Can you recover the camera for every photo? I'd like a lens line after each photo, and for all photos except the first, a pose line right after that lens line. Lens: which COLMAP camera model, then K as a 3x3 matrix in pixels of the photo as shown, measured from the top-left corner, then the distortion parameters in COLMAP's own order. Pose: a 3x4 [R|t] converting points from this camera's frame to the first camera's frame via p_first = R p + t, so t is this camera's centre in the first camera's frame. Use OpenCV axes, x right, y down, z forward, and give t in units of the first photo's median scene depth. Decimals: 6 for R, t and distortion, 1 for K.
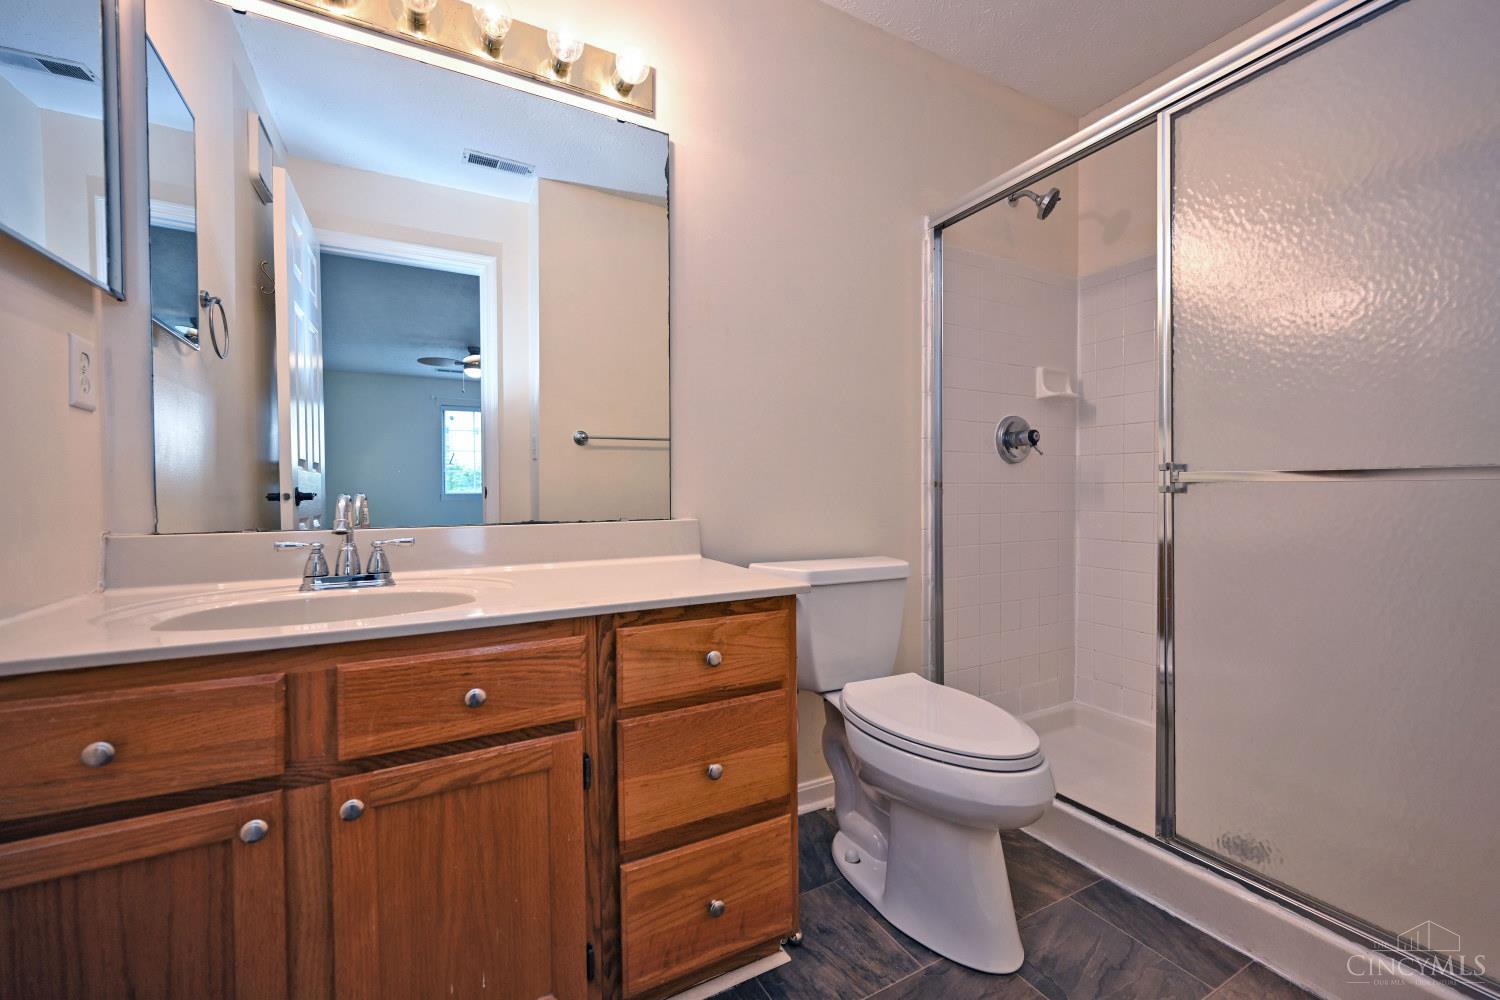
lens RADIAL K [[604.0, 0, 755.6], [0, 604.0, 500.6], [0, 0, 1]] dist [-0.002486, -0.000216]
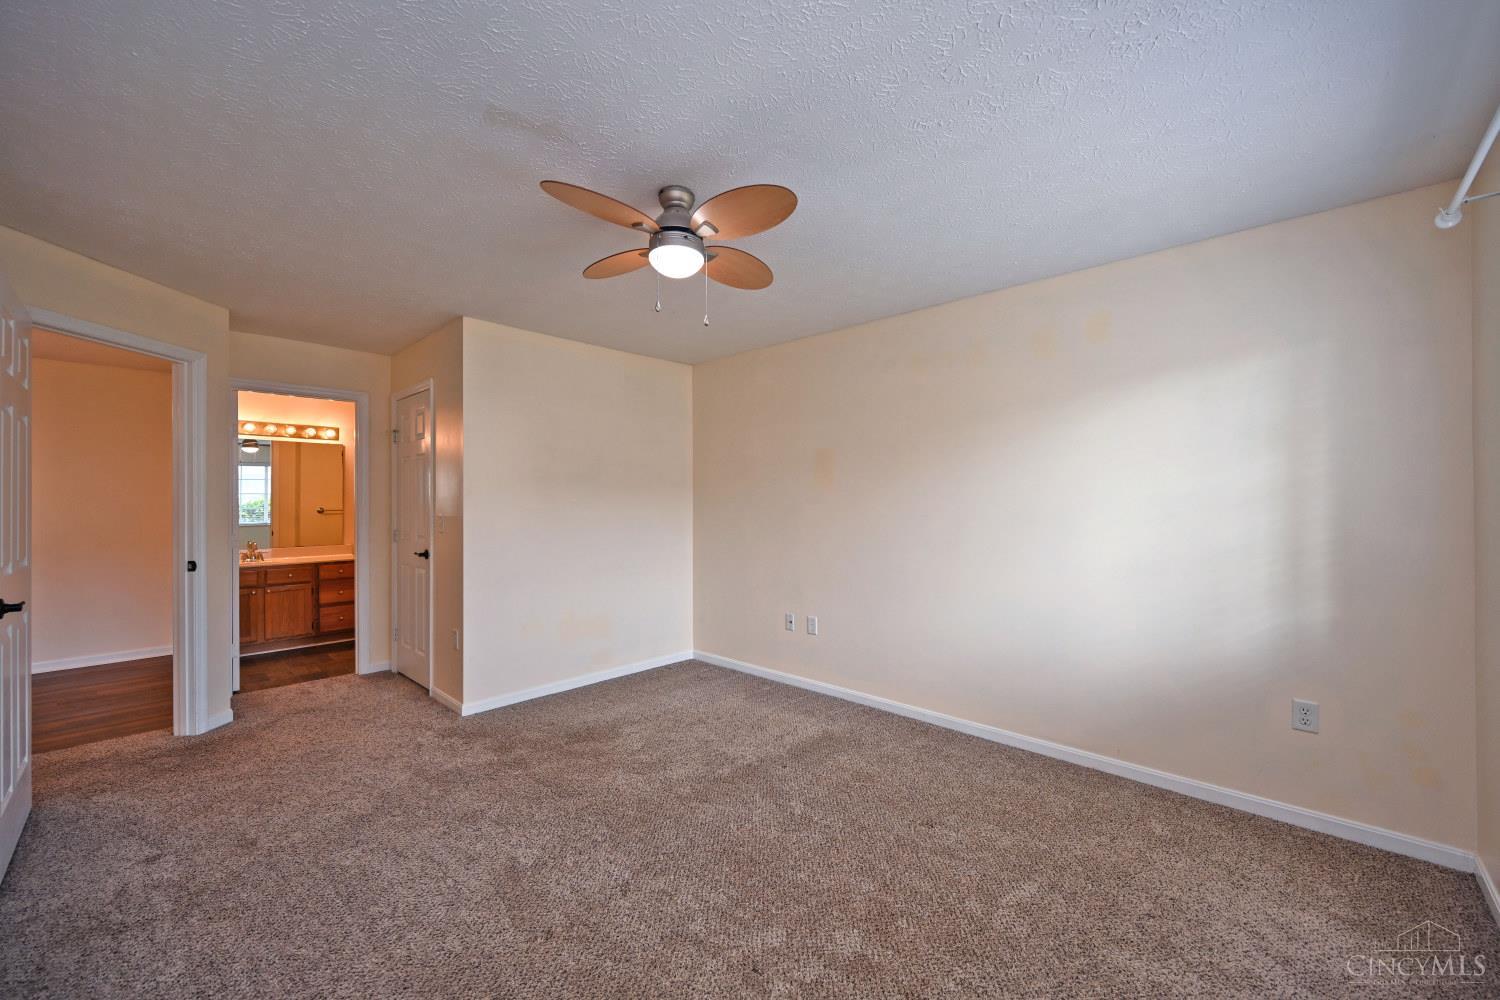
lens RADIAL K [[590.8, 0, 743.9], [0, 590.8, 496.4], [0, 0, 1]] dist [0.001372, 0.000046]
pose [[0.952394, 0.000513, 0.304869, 0.895829], [0.007624, 0.999646, -0.025499, -0.125643], [-0.304774, 0.026610, 0.952053, -2.635022]]
